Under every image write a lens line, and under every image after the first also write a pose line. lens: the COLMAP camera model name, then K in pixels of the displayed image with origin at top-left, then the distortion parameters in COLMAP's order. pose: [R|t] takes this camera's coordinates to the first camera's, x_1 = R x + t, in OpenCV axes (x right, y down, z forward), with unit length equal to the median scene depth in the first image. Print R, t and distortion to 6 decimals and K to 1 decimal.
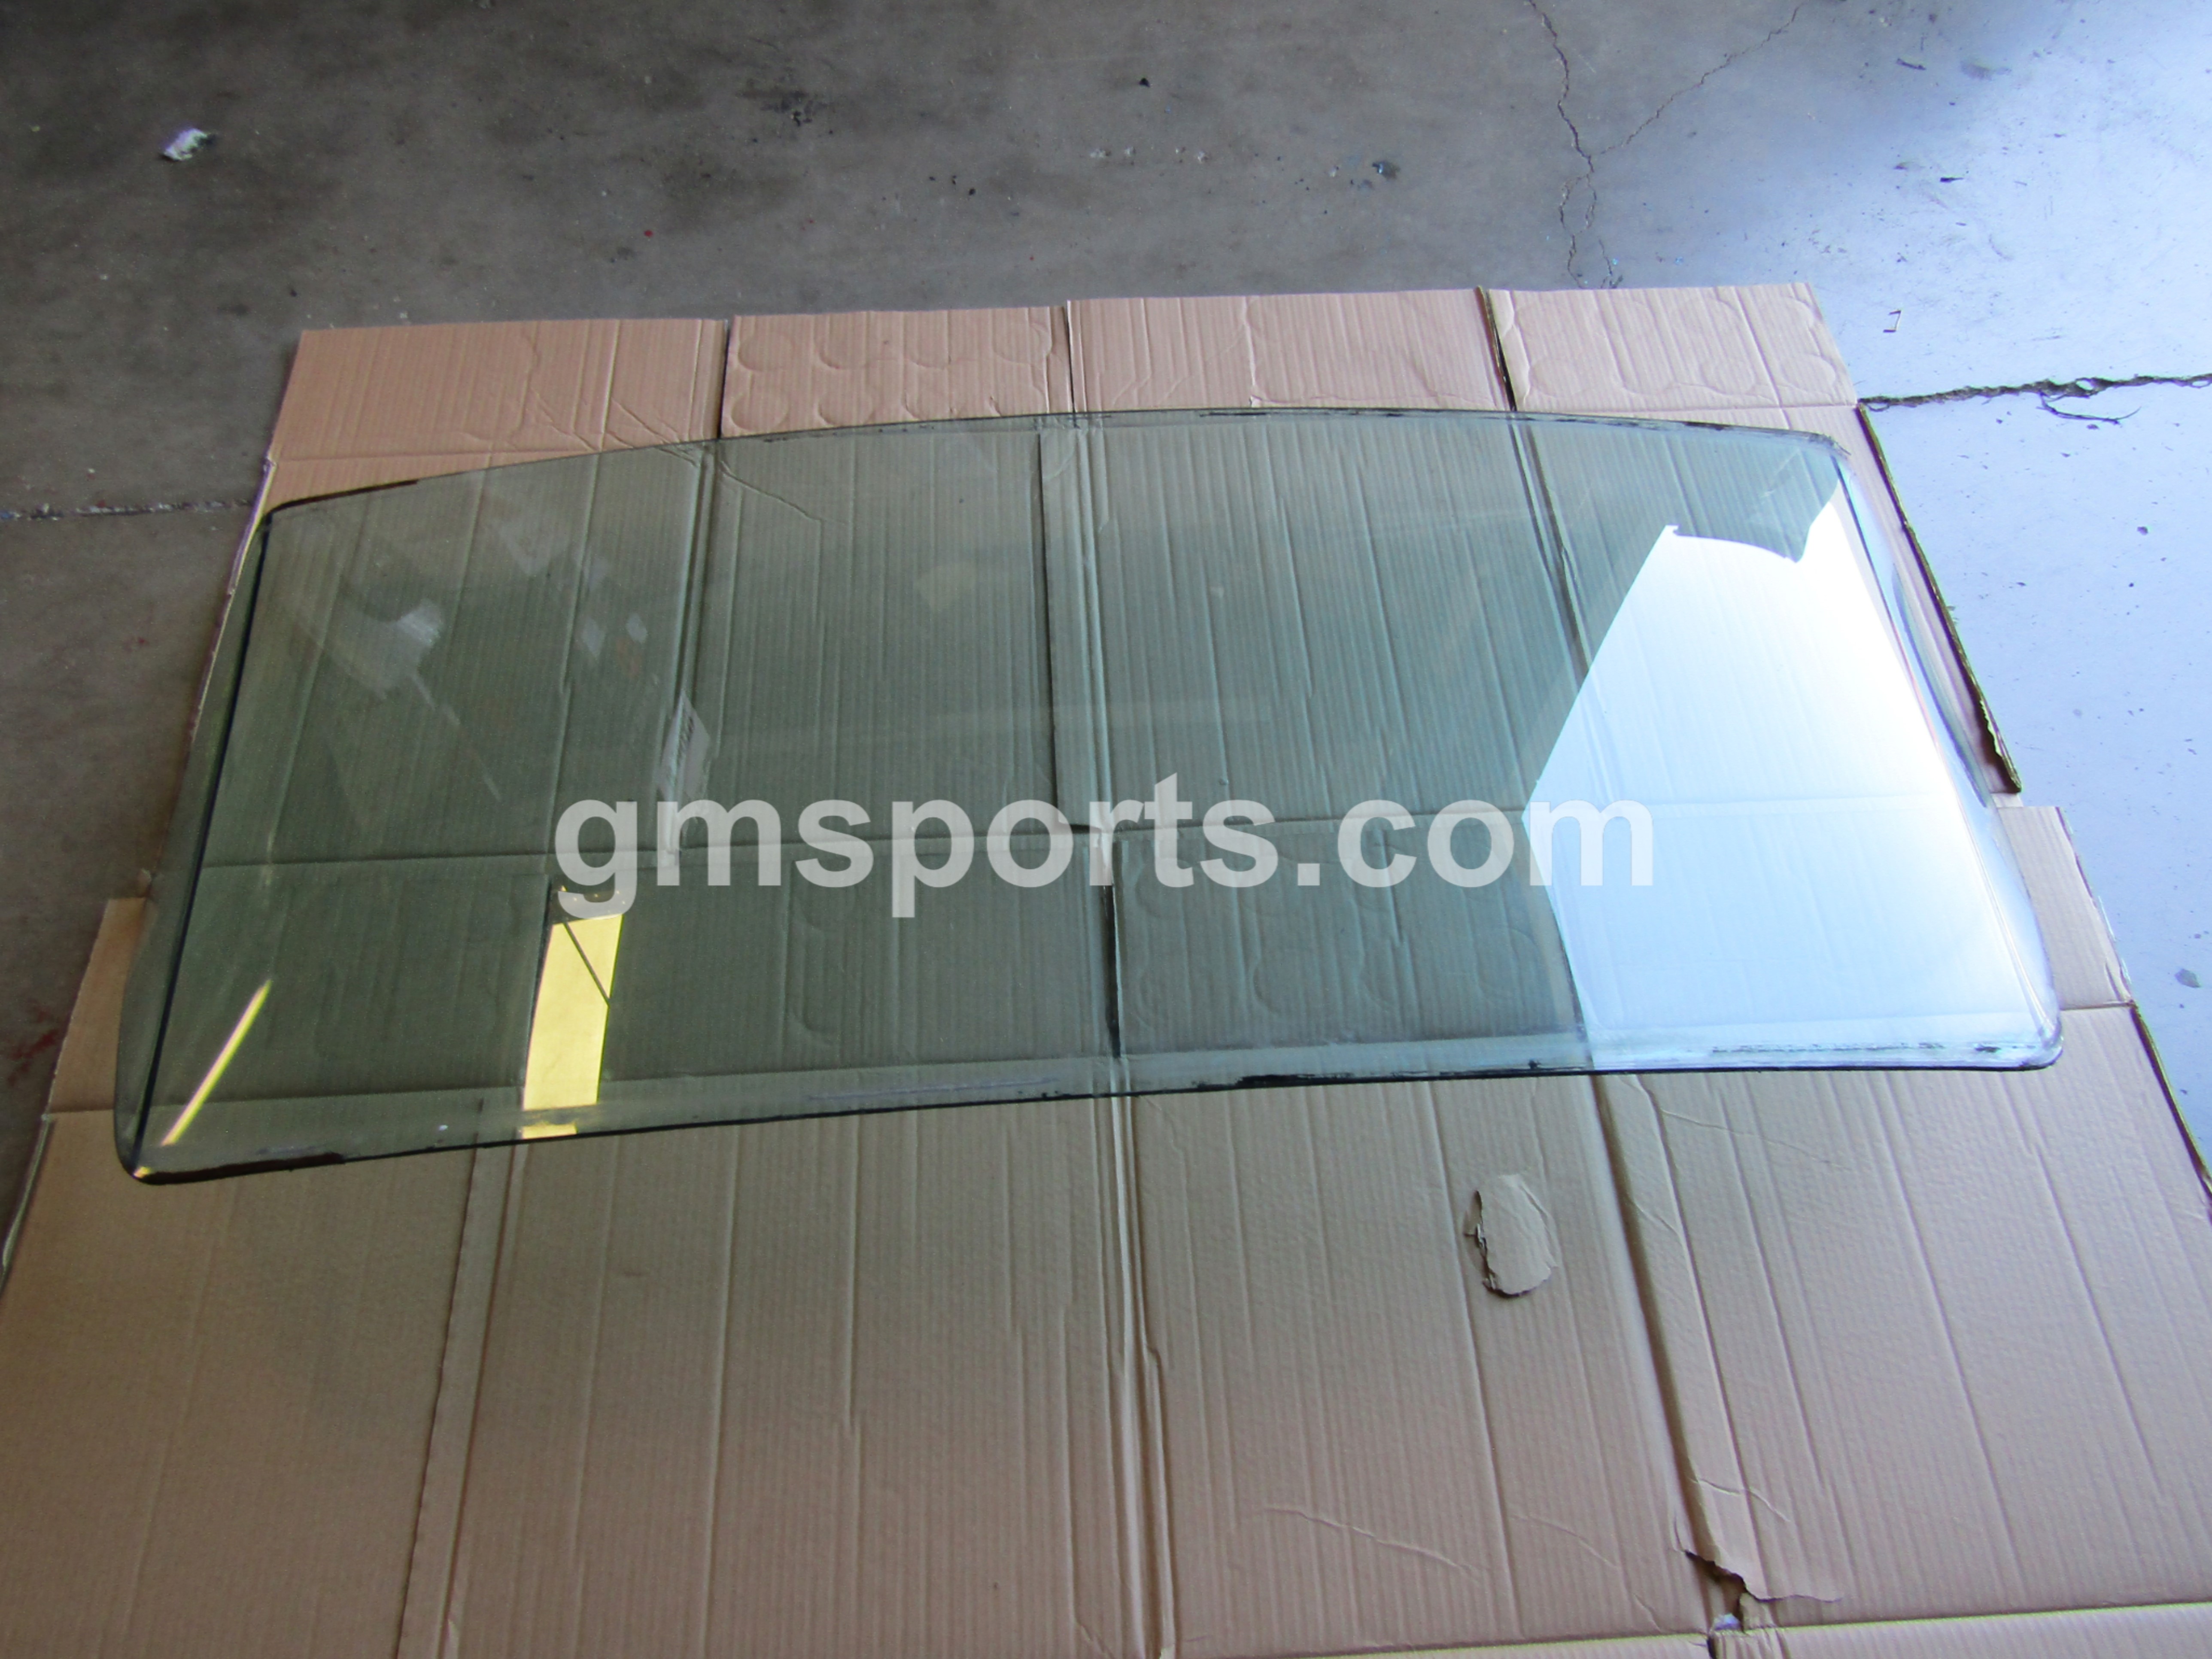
lens RADIAL K [[1554.9, 0, 1103.6], [0, 1554.9, 838.3], [0, 0, 1]] dist [-0.005060, 0.002393]
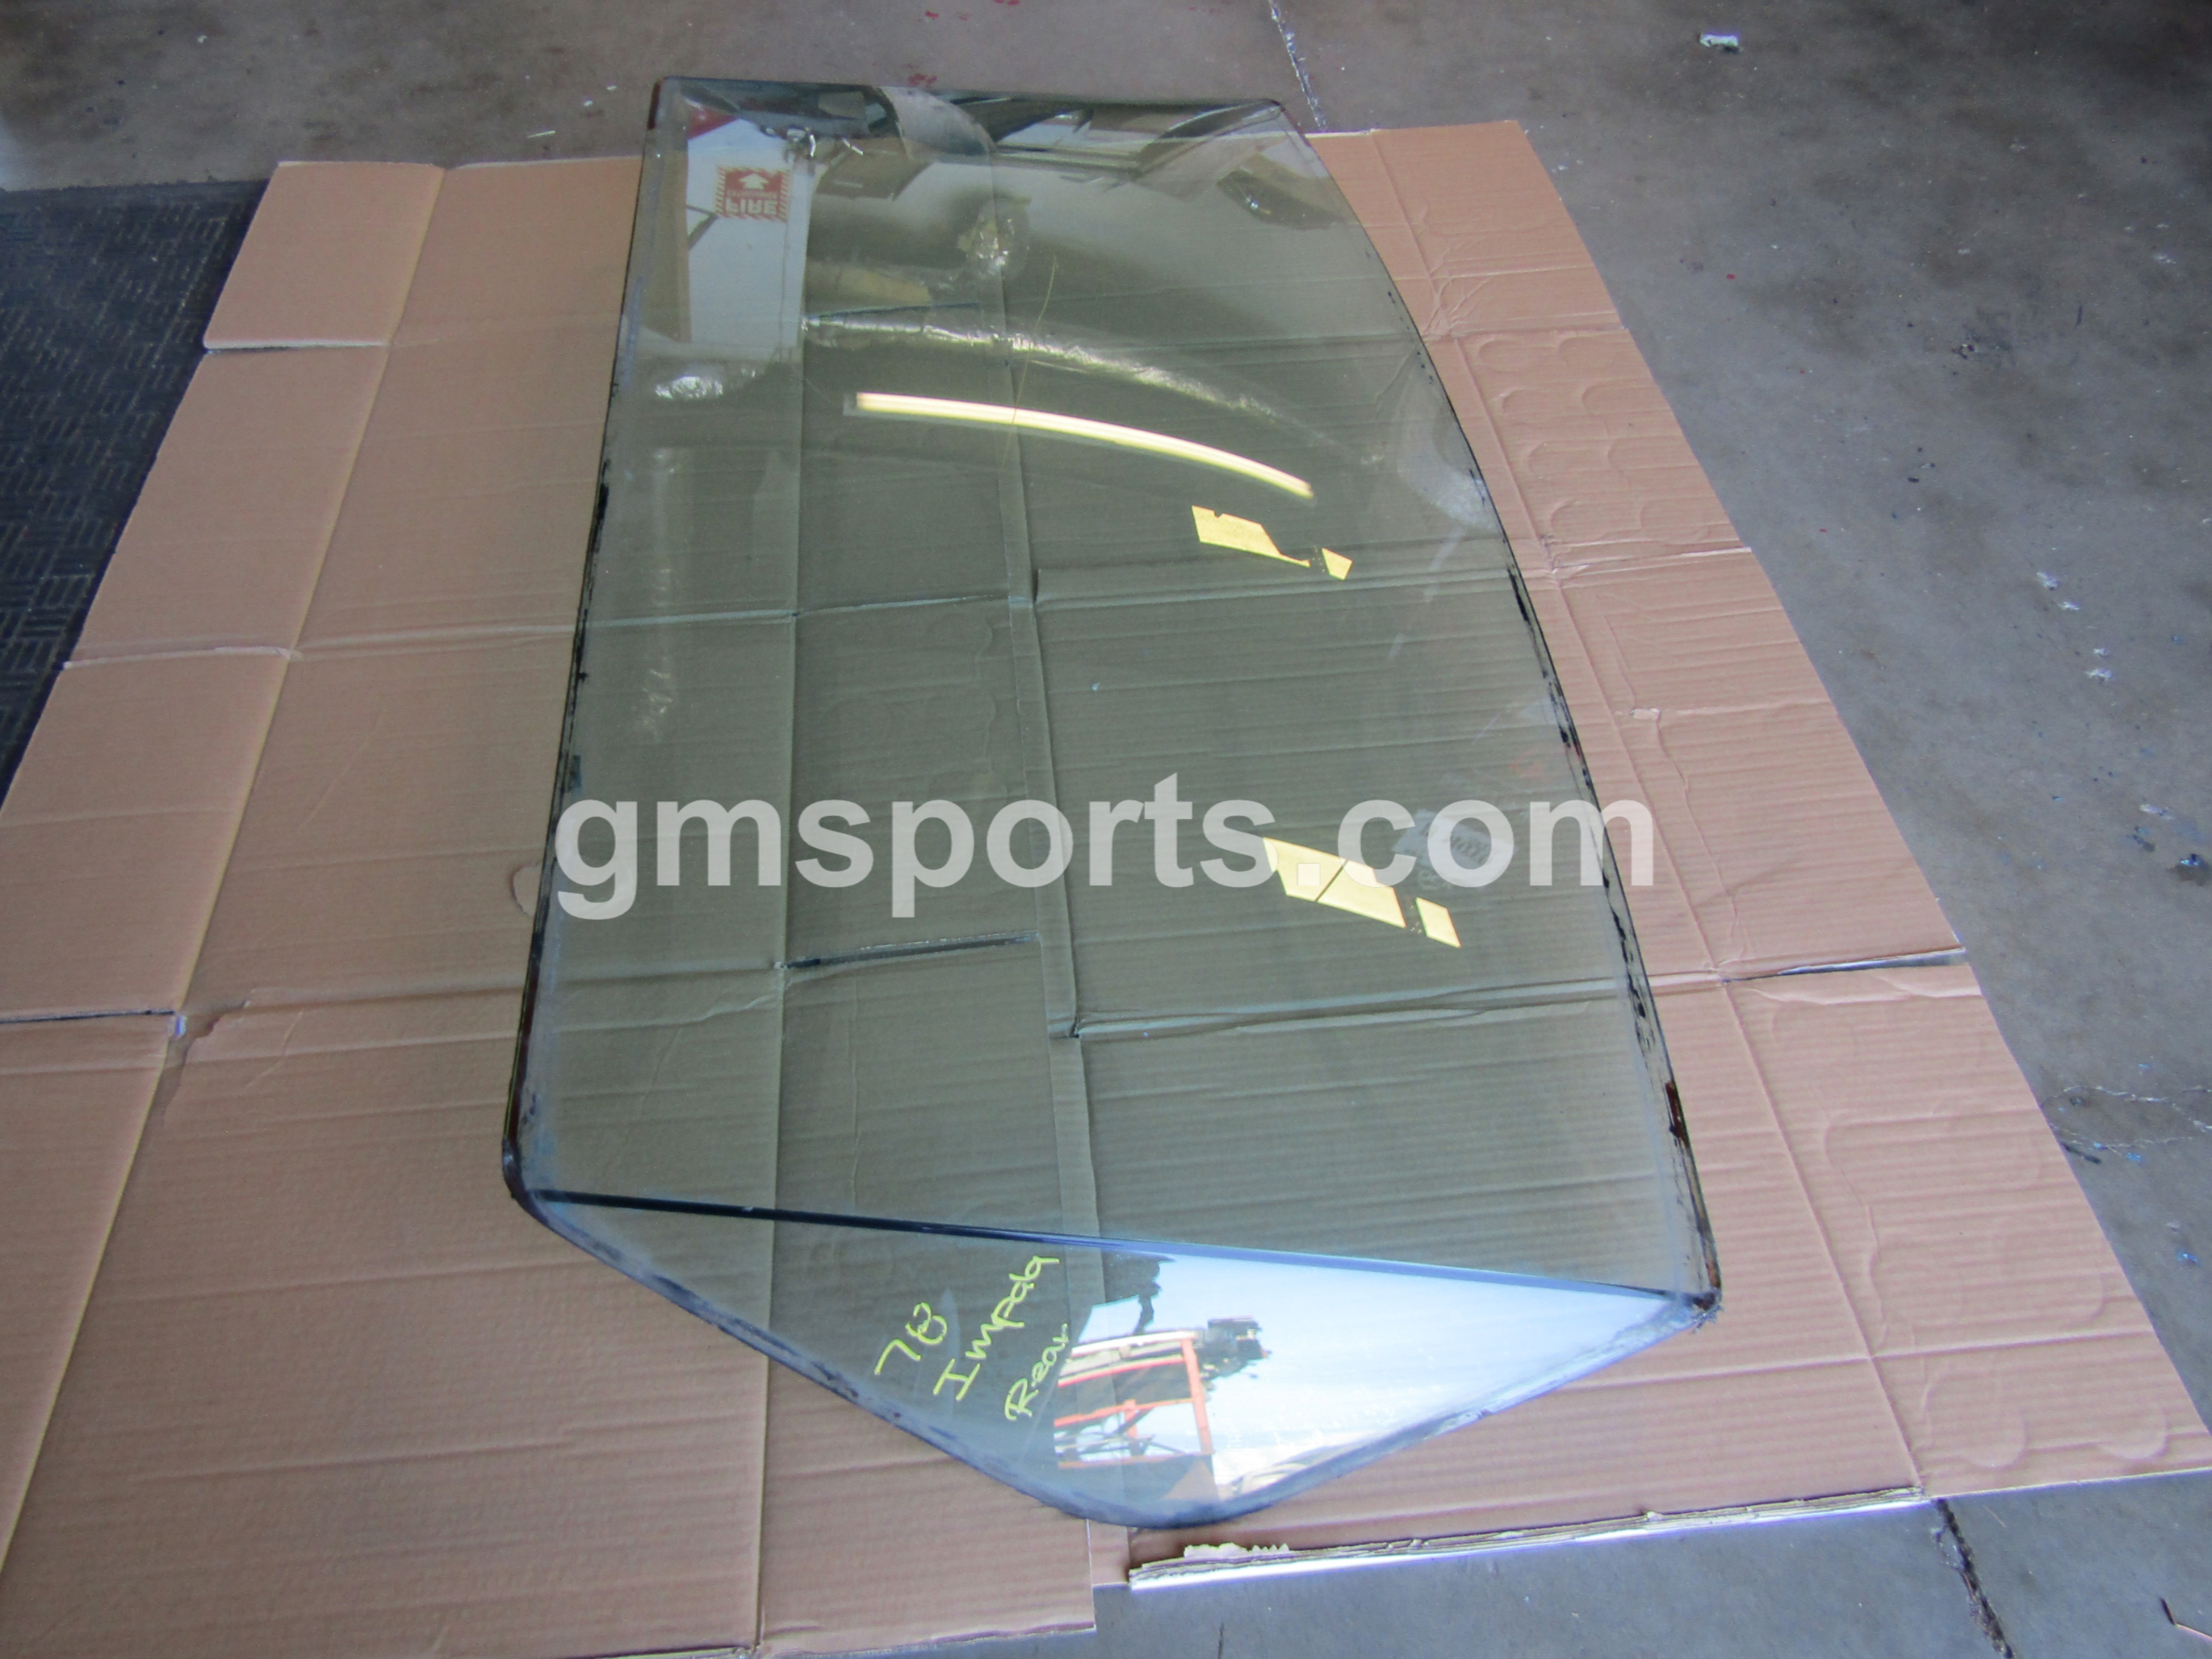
lens RADIAL K [[1559.9, 0, 1107.0], [0, 1559.9, 829.9], [0, 0, 1]] dist [0.001820, -0.006089]
pose [[0.042772, 0.773729, -0.632072, 0.623211], [-0.861693, 0.348745, 0.368594, -0.304249], [0.505624, 0.528886, 0.681633, 0.320162]]
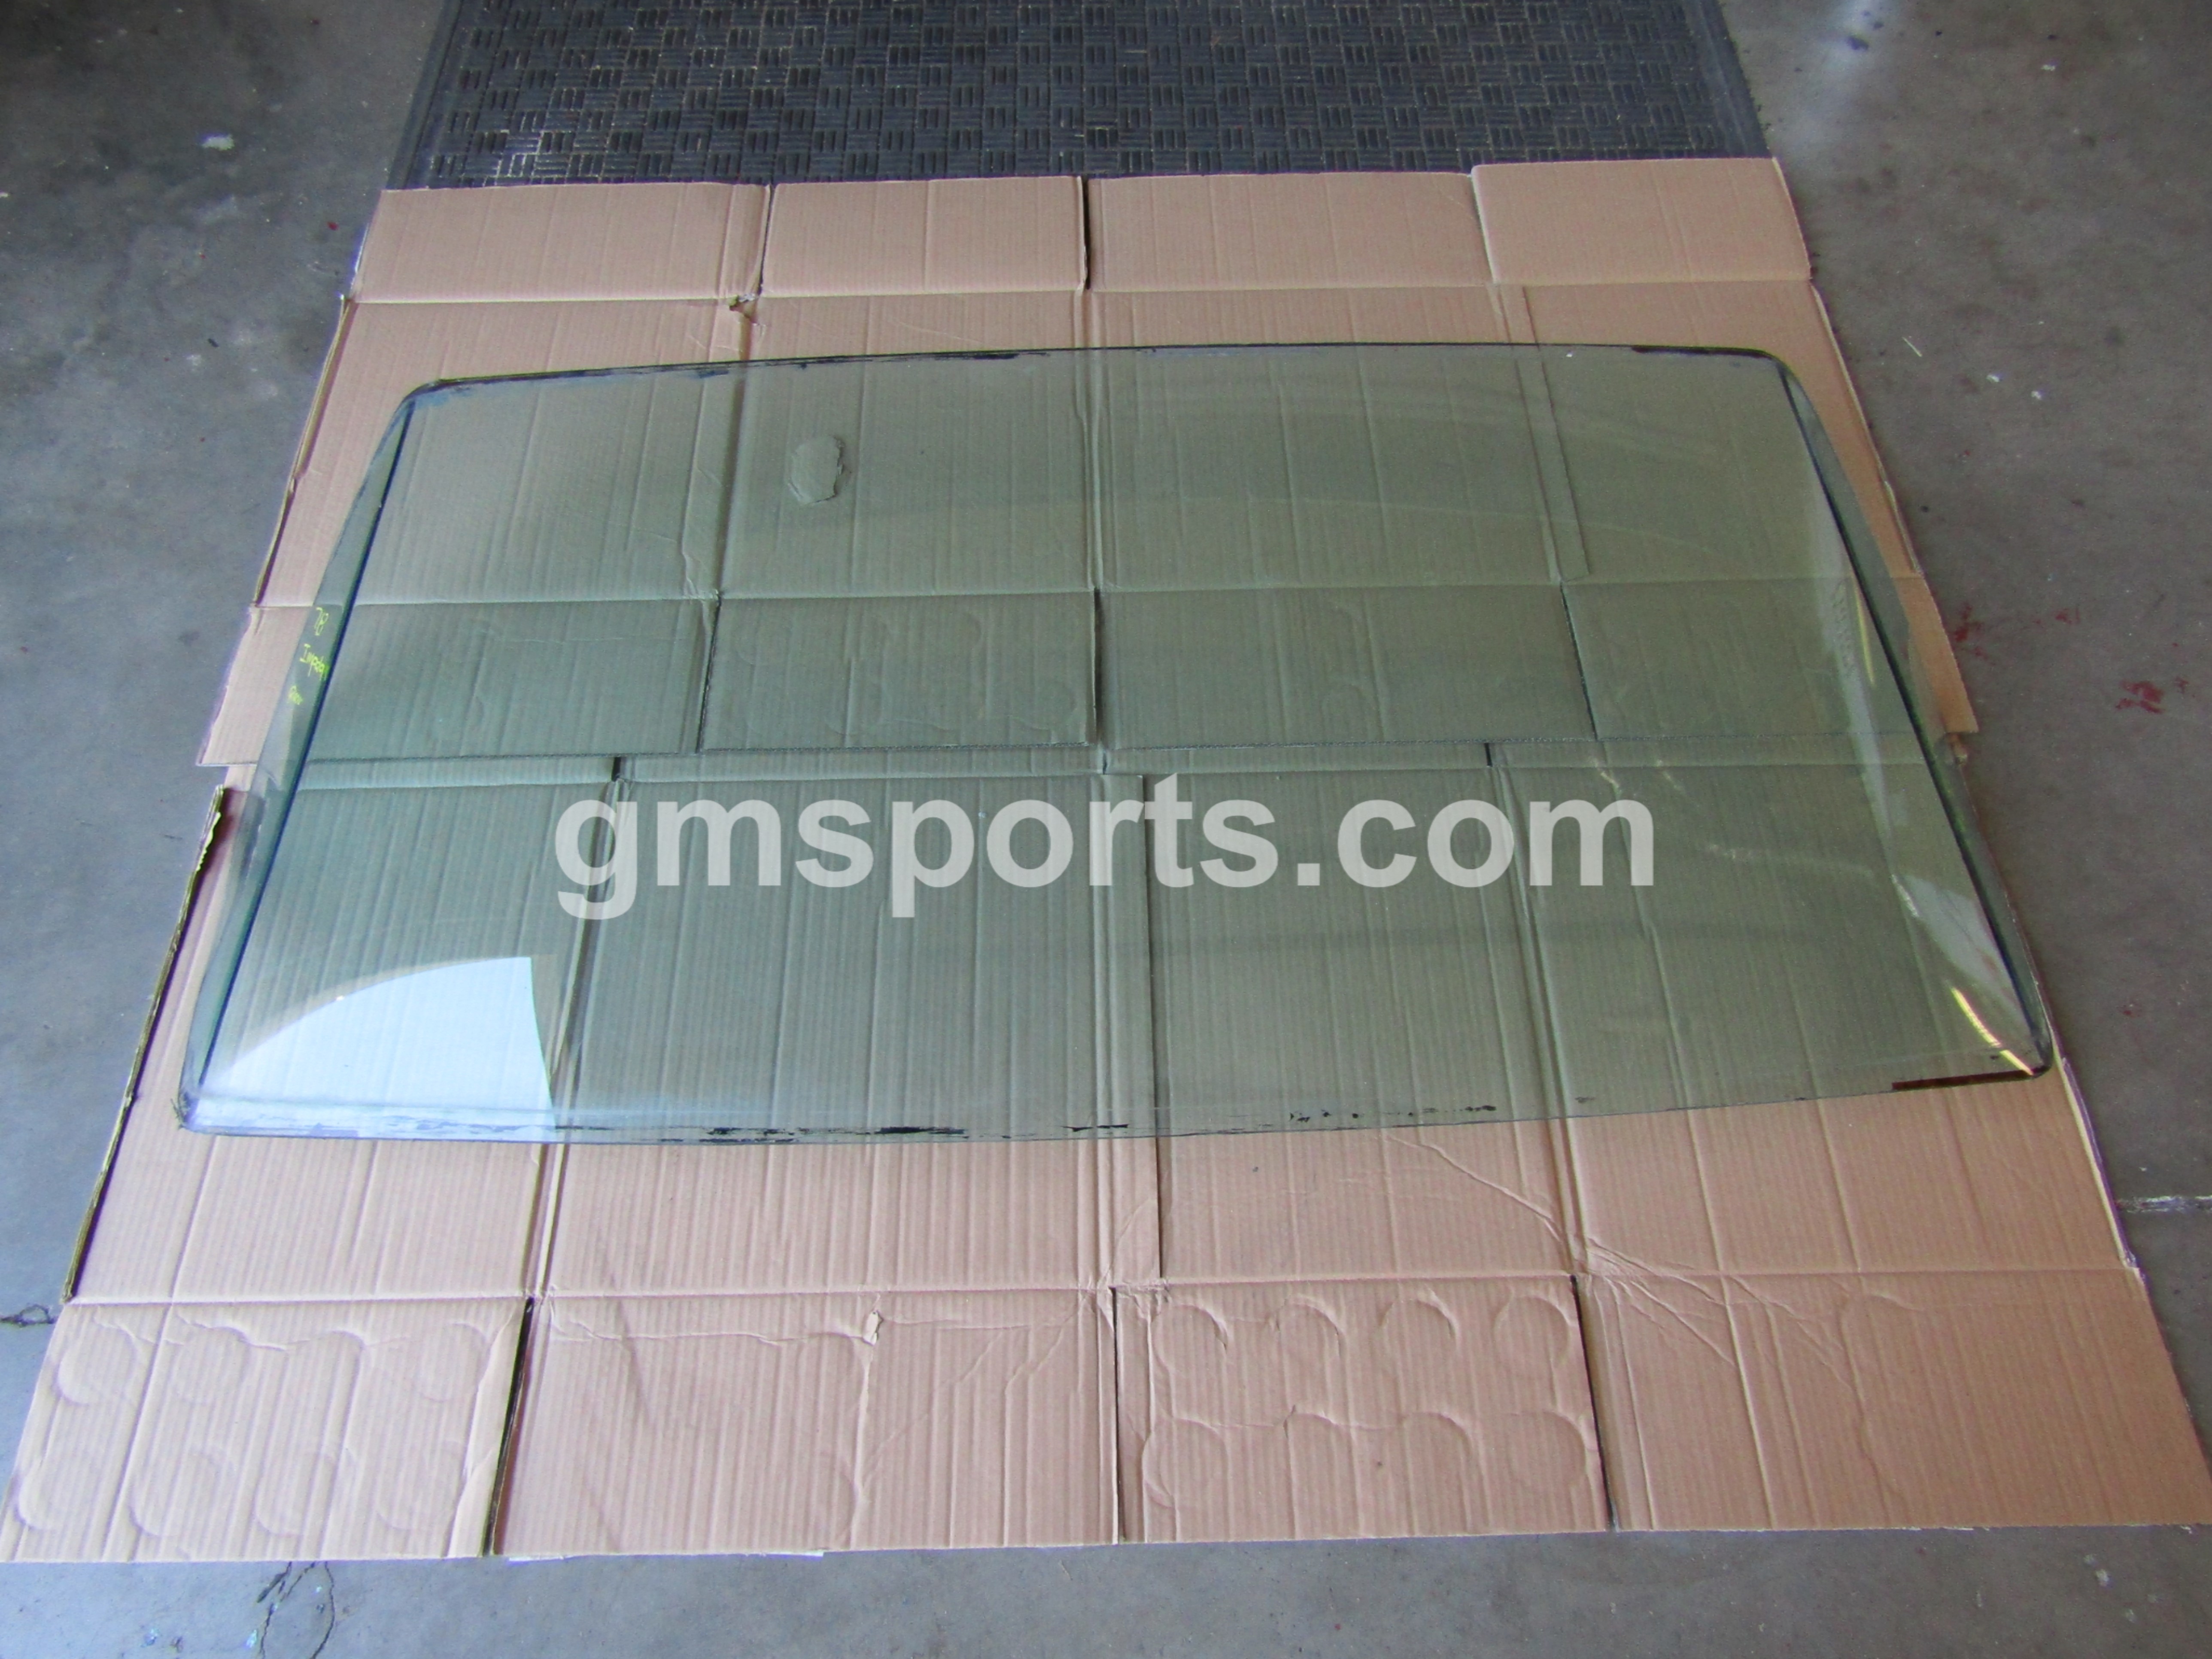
lens RADIAL K [[1559.9, 0, 1095.1], [0, 1559.9, 837.5], [0, 0, 1]] dist [0.001820, -0.006089]
pose [[-0.999351, -0.034729, 0.009584, -0.009091], [0.025693, -0.500541, 0.865331, -0.776803], [-0.025255, 0.865016, 0.501108, 0.400882]]
